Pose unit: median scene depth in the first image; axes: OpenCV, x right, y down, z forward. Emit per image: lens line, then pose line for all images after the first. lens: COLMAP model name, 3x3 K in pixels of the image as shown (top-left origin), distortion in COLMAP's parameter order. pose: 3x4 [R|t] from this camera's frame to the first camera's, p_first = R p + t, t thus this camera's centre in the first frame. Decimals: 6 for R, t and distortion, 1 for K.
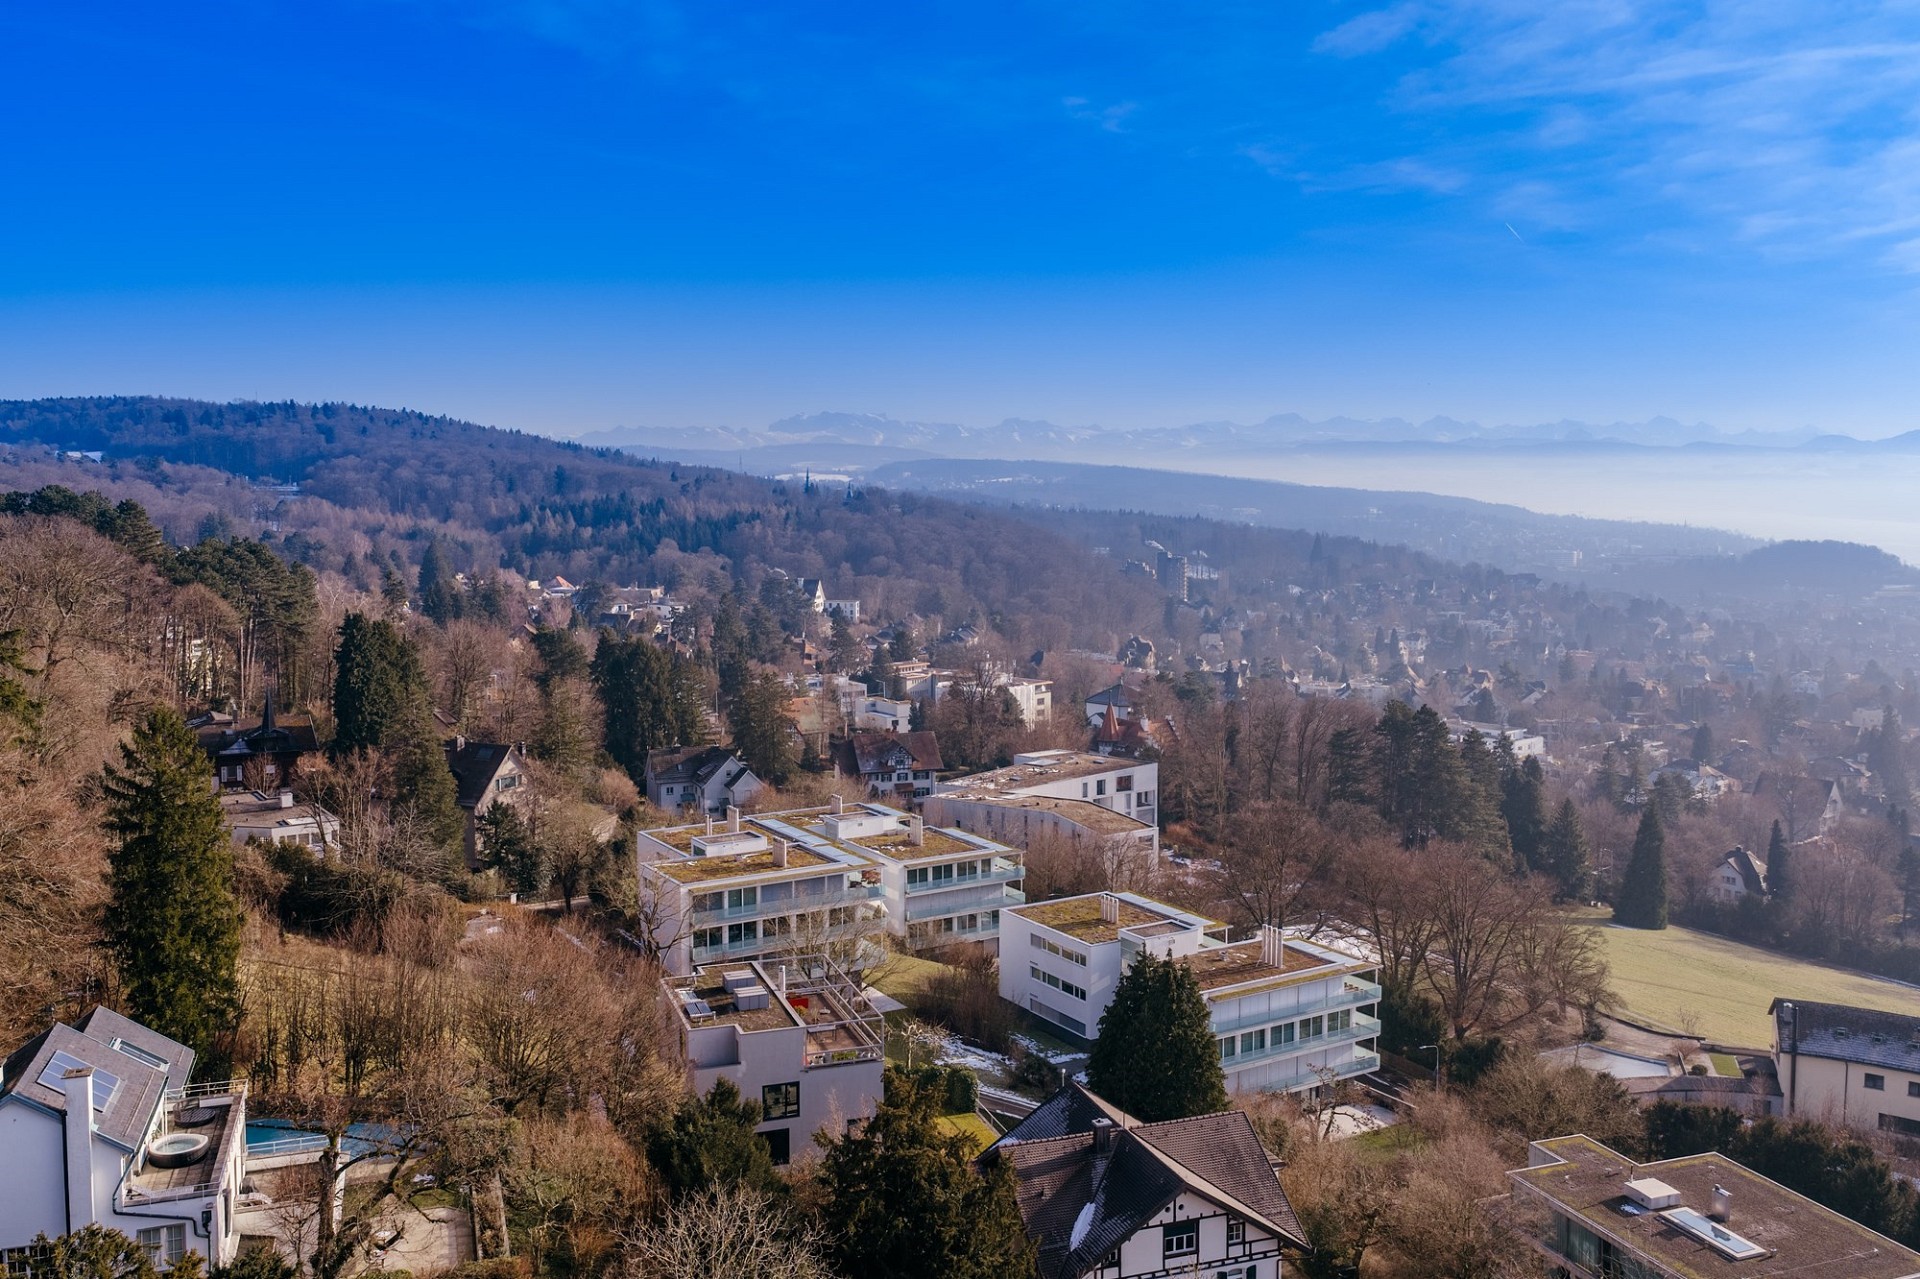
lens RADIAL K [[1793.4, 0, 962.5], [0, 1793.4, 649.1], [0, 0, 1]] dist [0.035385, 0.000000]
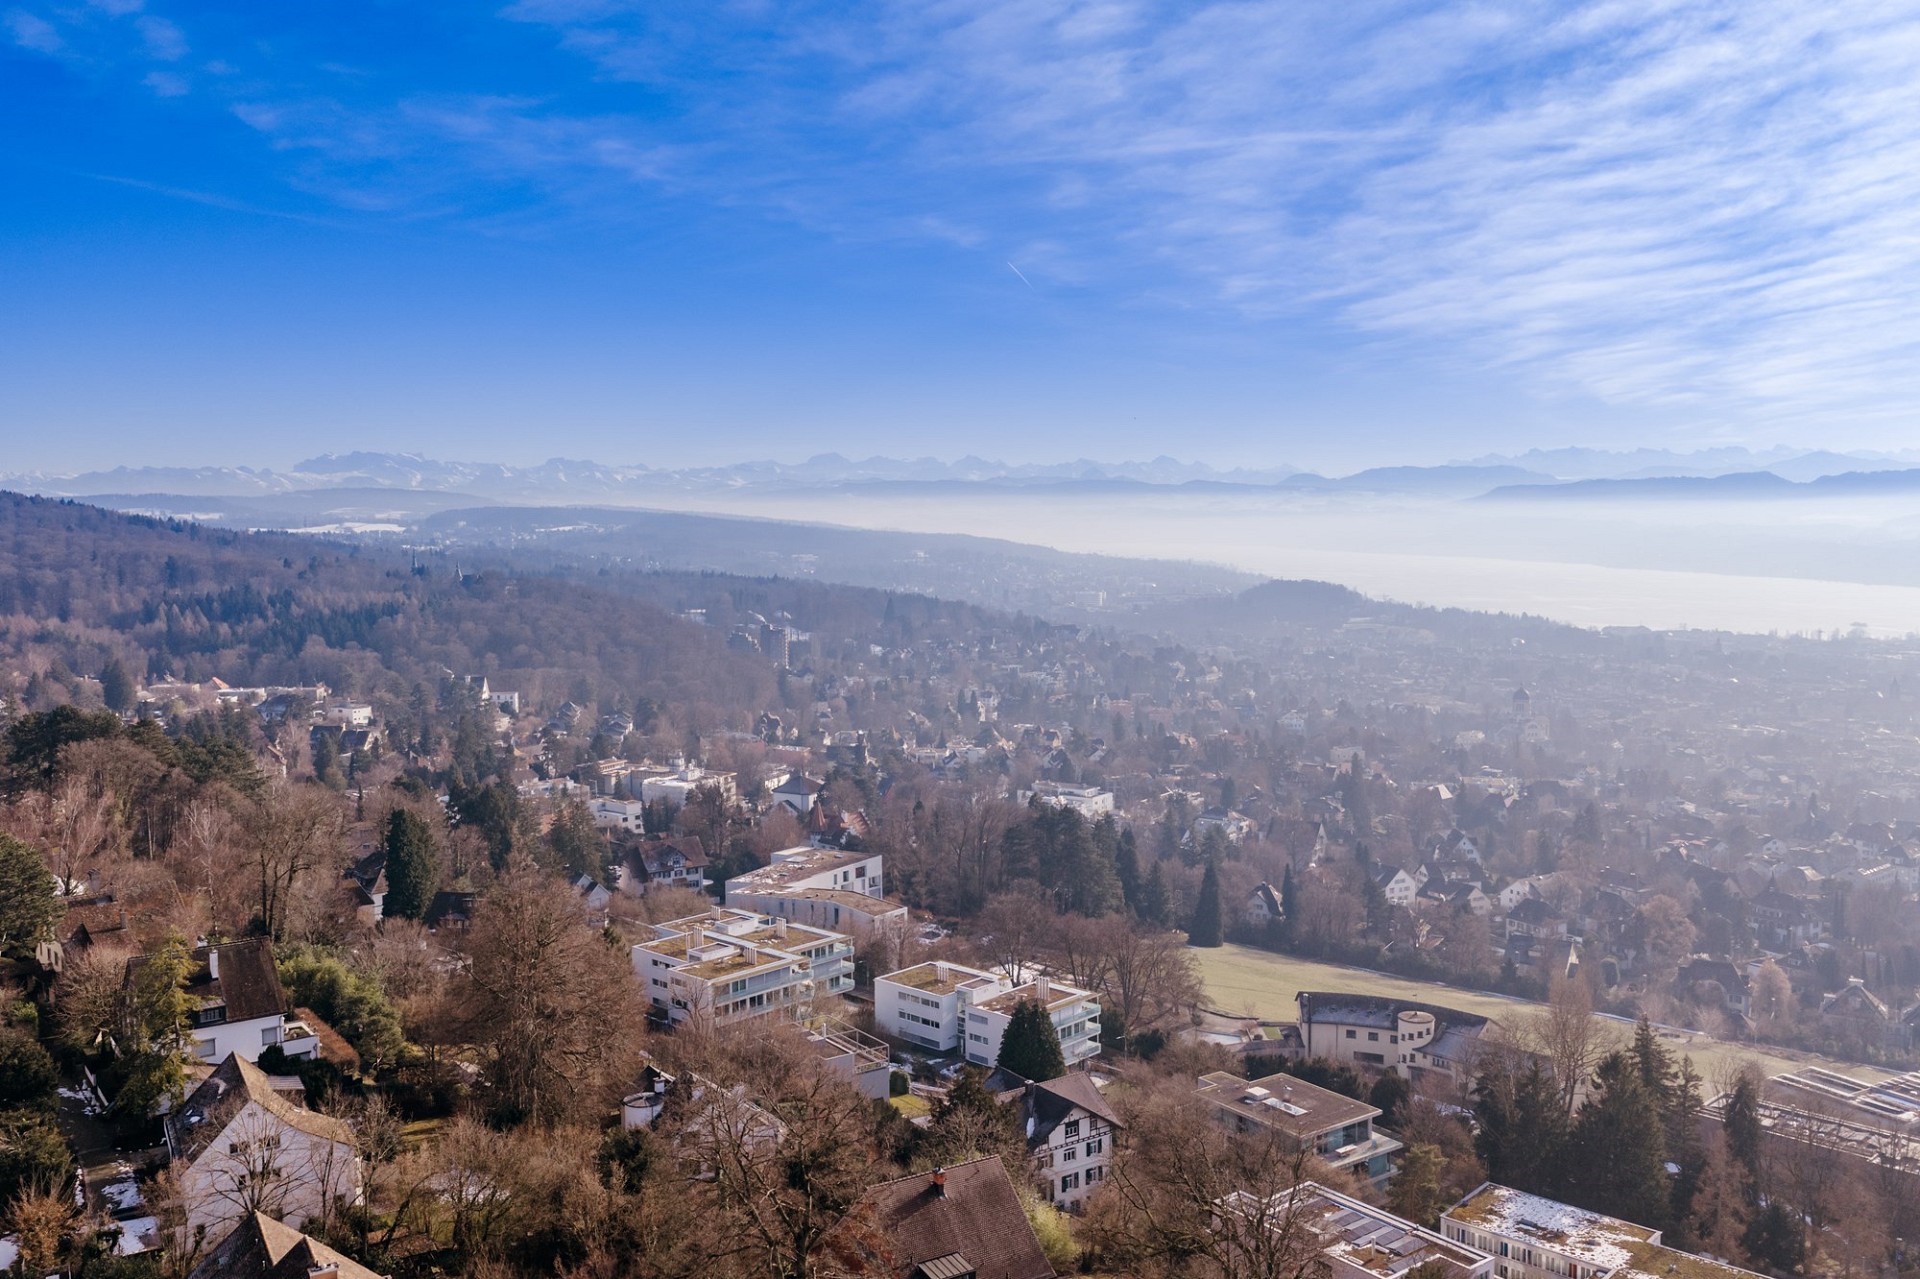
lens RADIAL K [[1926.6, 0, 966.0], [0, 1926.6, 638.8], [0, 0, 1]] dist [0.029369, 0.000000]
pose [[0.962444, -0.033979, 0.269346, -0.099305], [0.035237, 0.999379, 0.000163, -0.045118], [-0.269184, 0.009334, 0.963043, -0.201559]]
